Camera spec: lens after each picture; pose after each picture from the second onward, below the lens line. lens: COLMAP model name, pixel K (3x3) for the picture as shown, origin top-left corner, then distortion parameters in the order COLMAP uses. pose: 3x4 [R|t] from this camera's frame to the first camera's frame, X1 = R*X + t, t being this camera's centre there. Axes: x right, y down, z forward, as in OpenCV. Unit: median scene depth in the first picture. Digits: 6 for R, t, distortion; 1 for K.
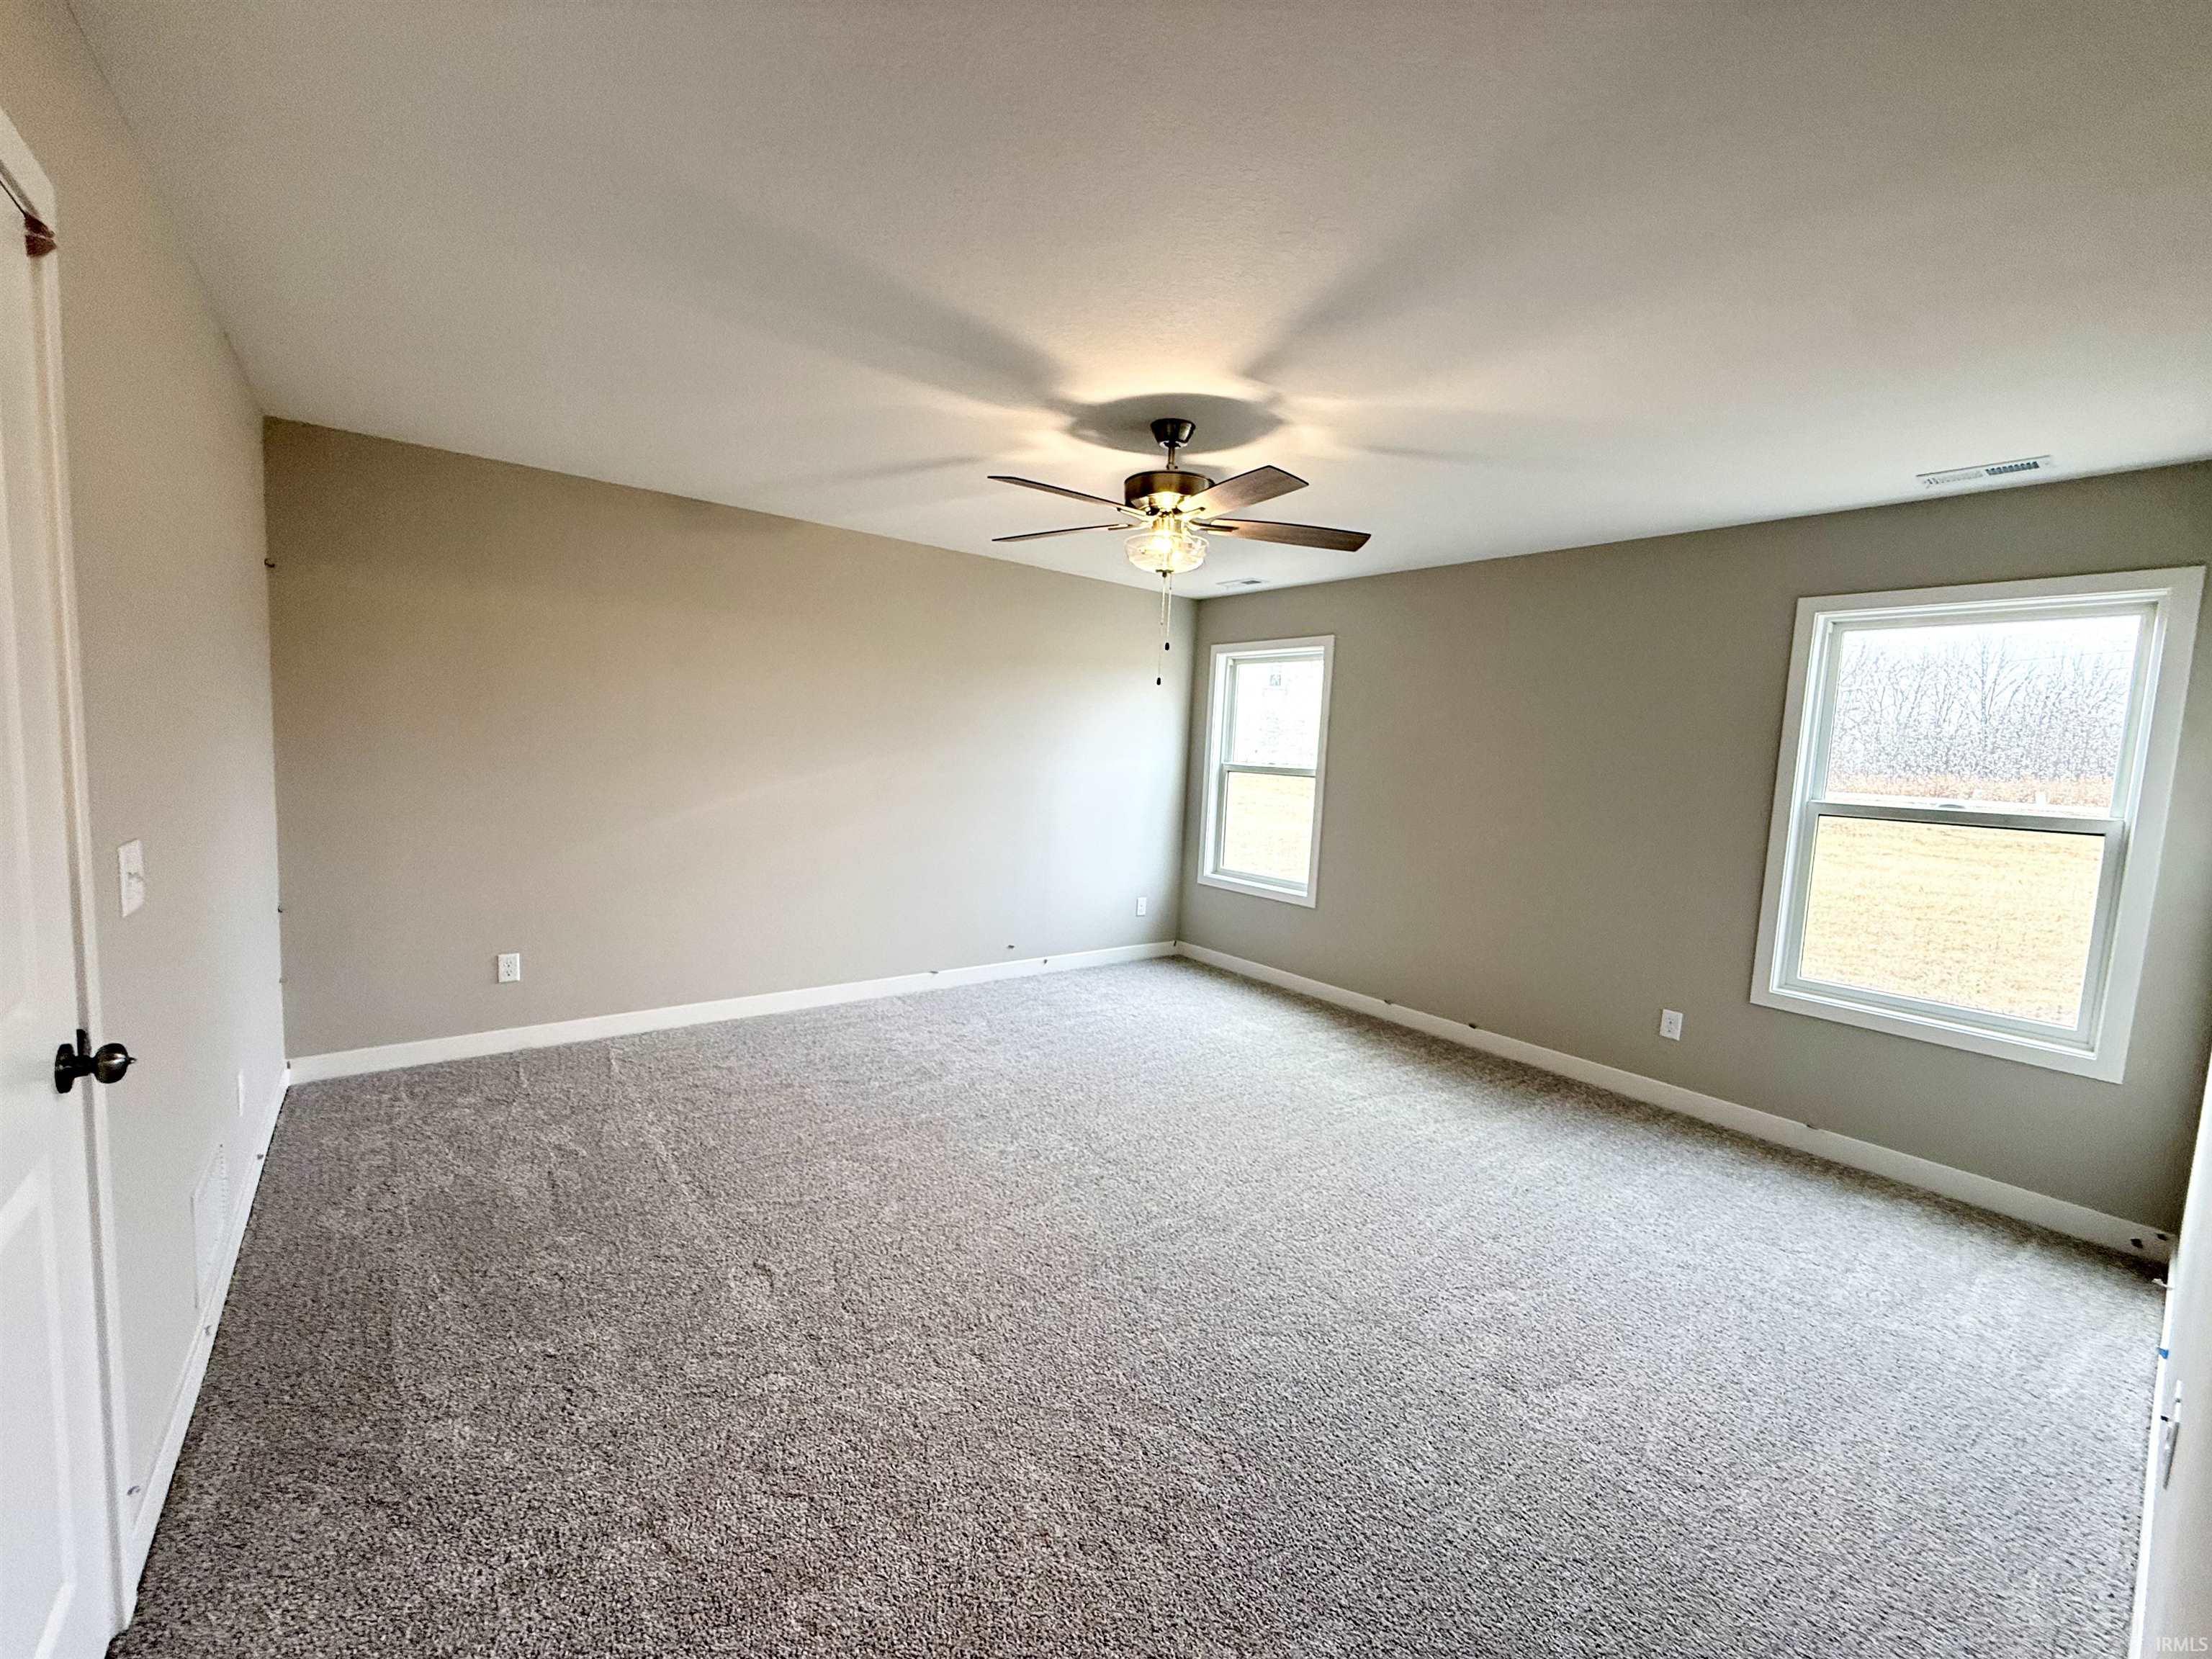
lens RADIAL K [[881.1, 0, 1113.0], [0, 881.1, 828.8], [0, 0, 1]] dist [-0.001162, 0.000603]
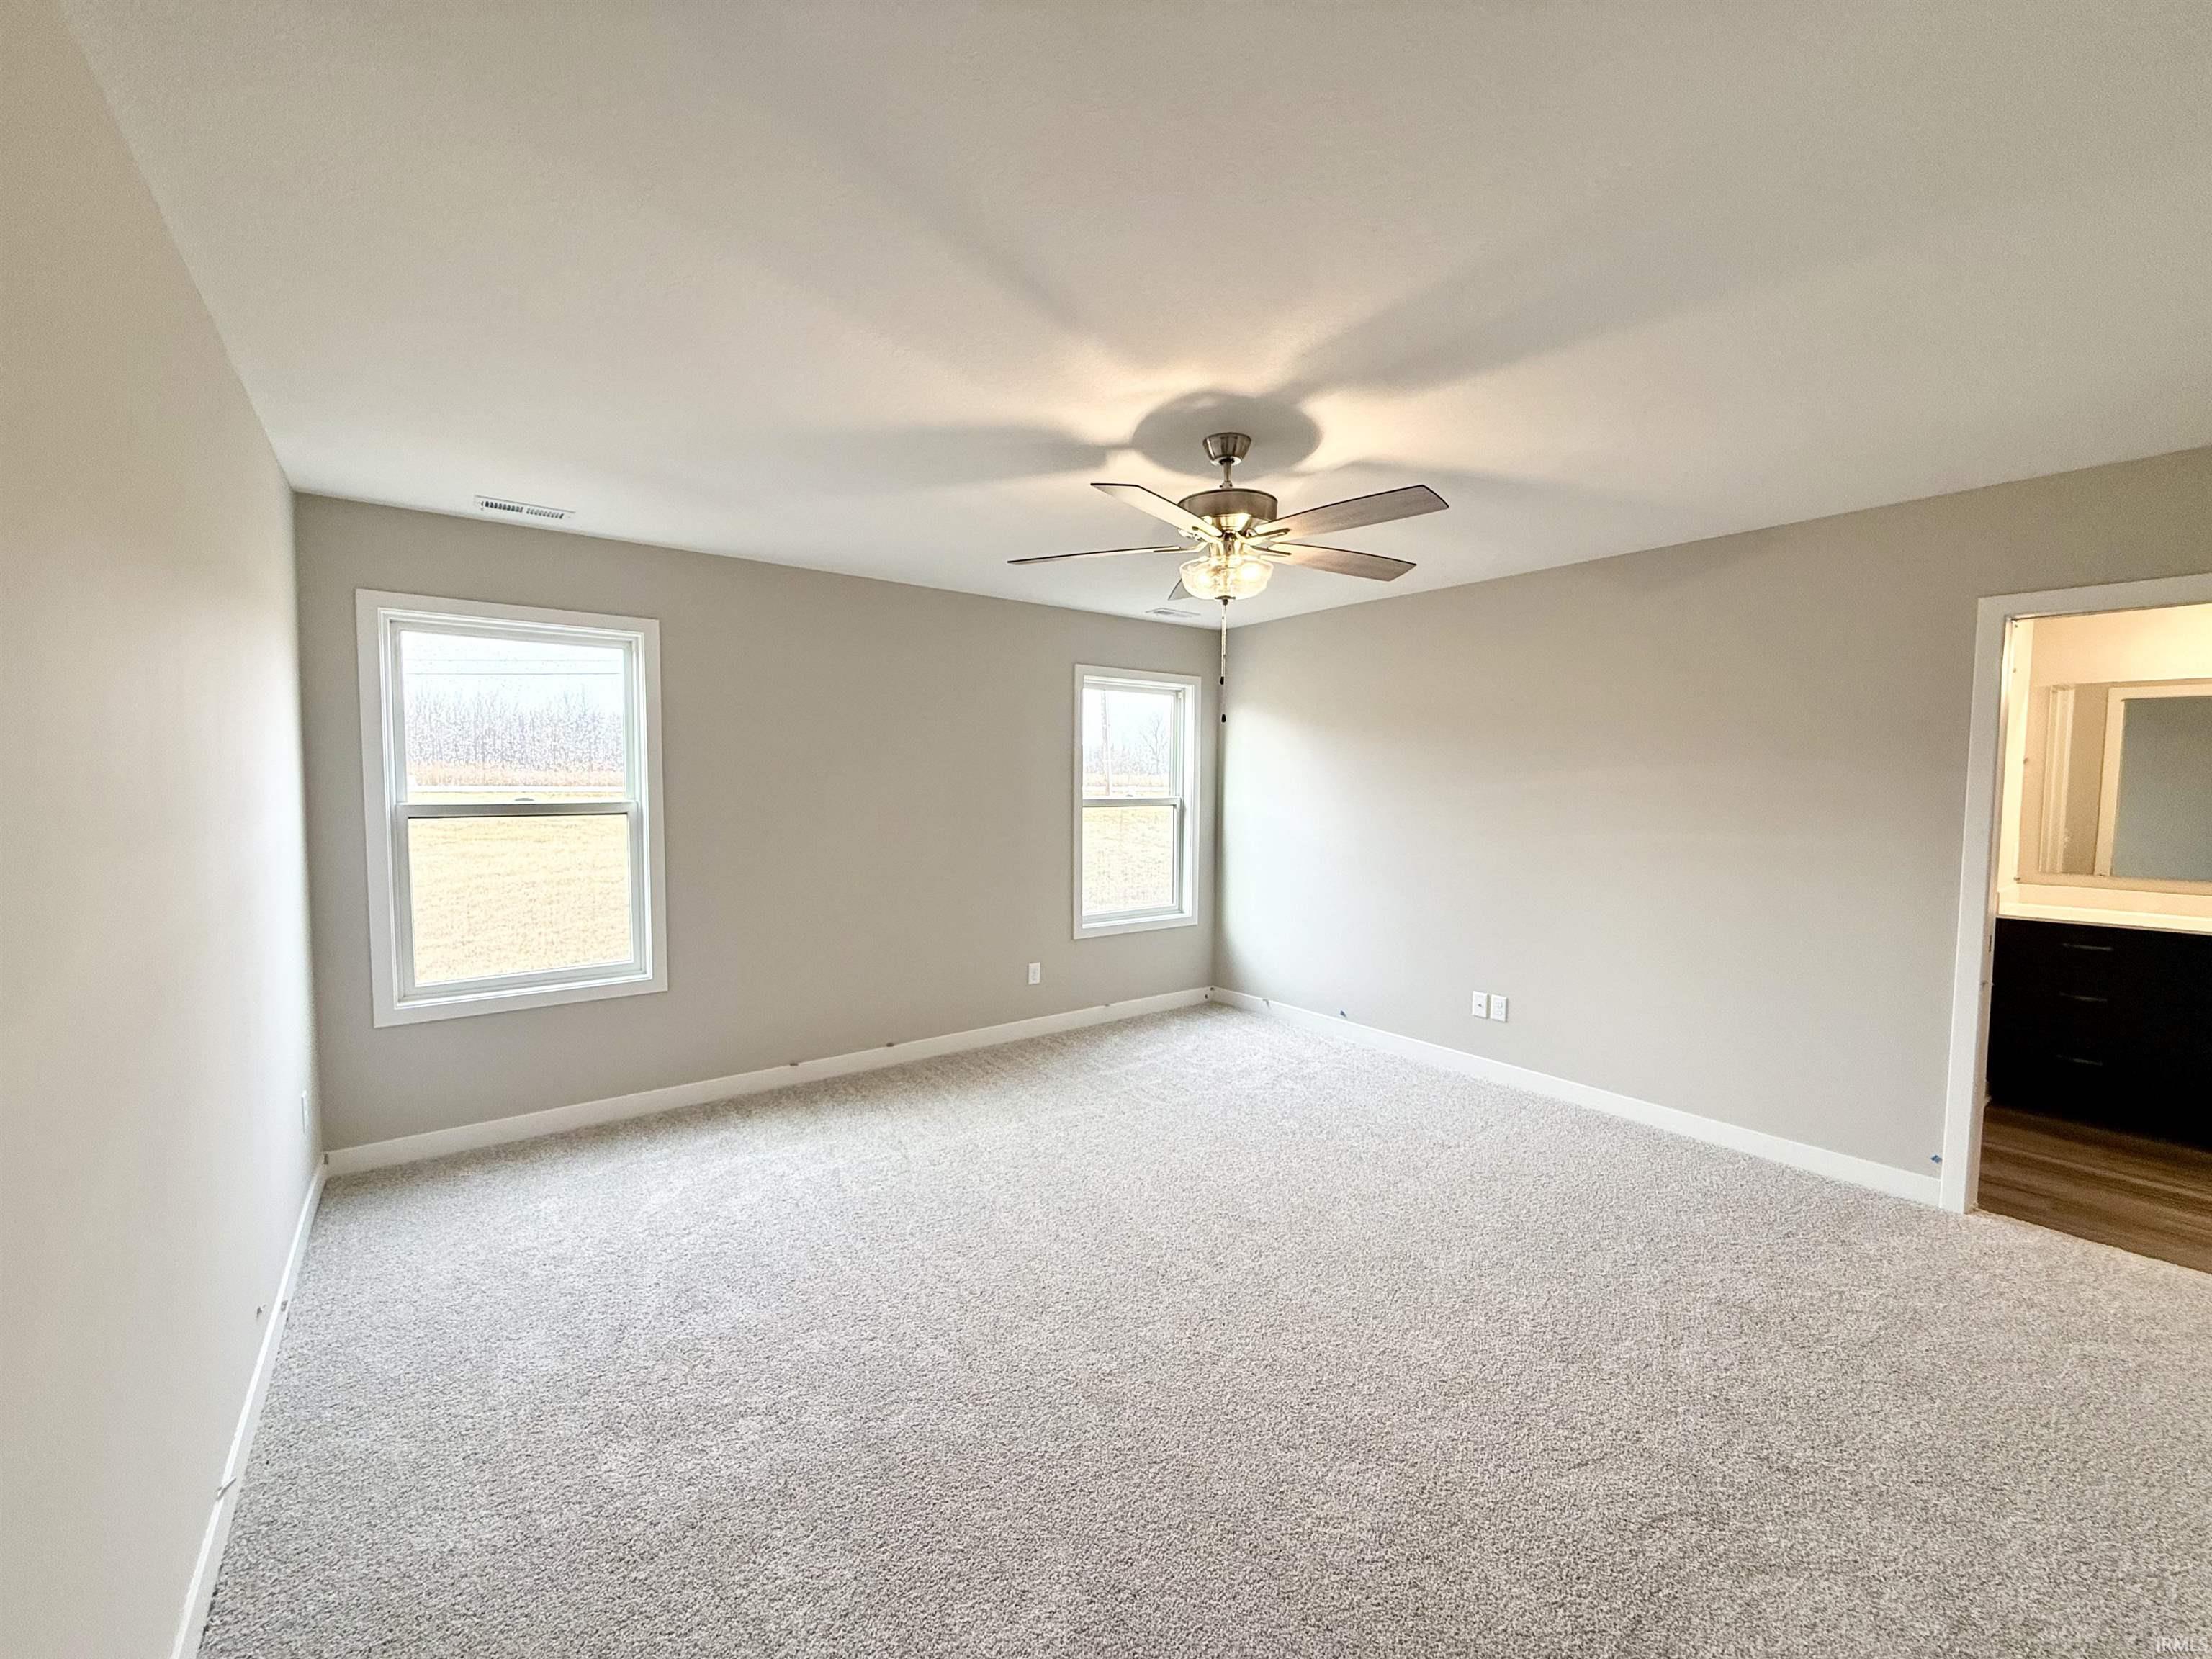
lens RADIAL K [[881.1, 0, 1117.9], [0, 881.1, 826.3], [0, 0, 1]] dist [-0.001162, 0.000603]
pose [[0.029901, -0.097672, 0.994769, -0.478612], [0.094362, 0.991045, 0.094470, -0.079618], [-0.995089, 0.091044, 0.038850, 0.591589]]
